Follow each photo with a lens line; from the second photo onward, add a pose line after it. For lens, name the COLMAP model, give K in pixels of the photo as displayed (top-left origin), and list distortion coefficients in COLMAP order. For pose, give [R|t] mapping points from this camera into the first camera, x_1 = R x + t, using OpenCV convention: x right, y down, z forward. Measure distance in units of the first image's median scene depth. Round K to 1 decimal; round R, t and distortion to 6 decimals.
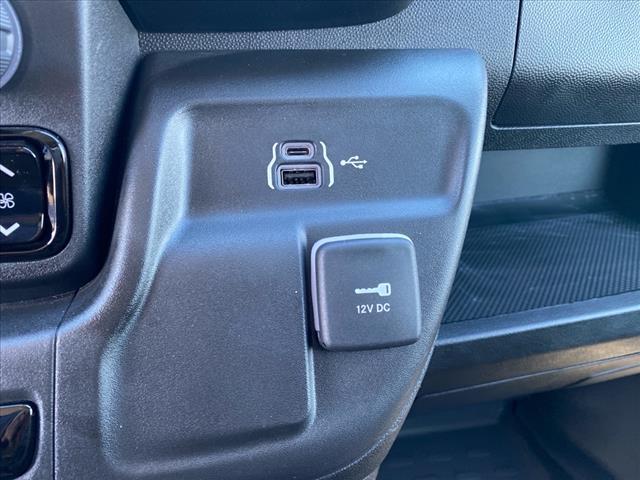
lens RADIAL K [[479.1, 0, 320.0], [0, 479.1, 240.0], [0, 0, 1]] dist [0.005009, -0.002068]
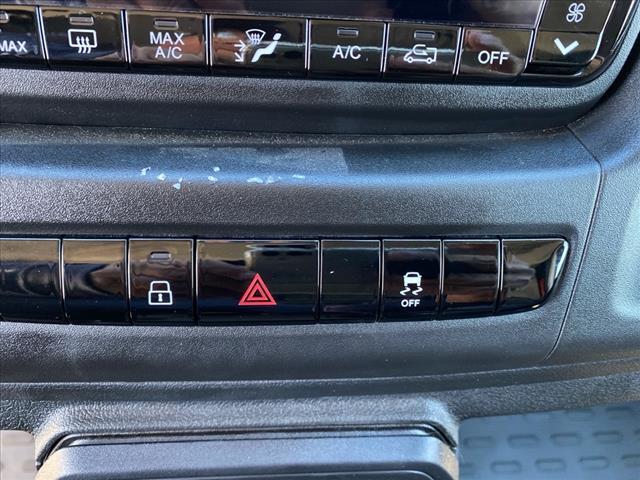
lens RADIAL K [[479.1, 0, 320.0], [0, 479.1, 240.0], [0, 0, 1]] dist [0.005009, -0.002068]
pose [[0.996311, 0.085279, -0.009639, -0.947012], [-0.079040, 0.955533, 0.284093, 0.089975], [0.033438, -0.282283, 0.958748, 0.030152]]
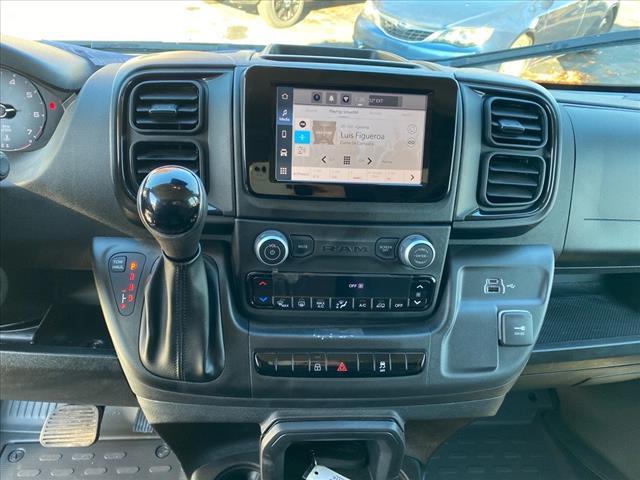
lens RADIAL K [[479.1, 0, 320.0], [0, 479.1, 240.0], [0, 0, 1]] dist [0.005009, -0.002068]
pose [[0.996993, 0.069352, -0.034560, -1.136220], [-0.071477, 0.995348, -0.064604, -0.179205], [0.029918, 0.066880, 0.997312, -2.273470]]
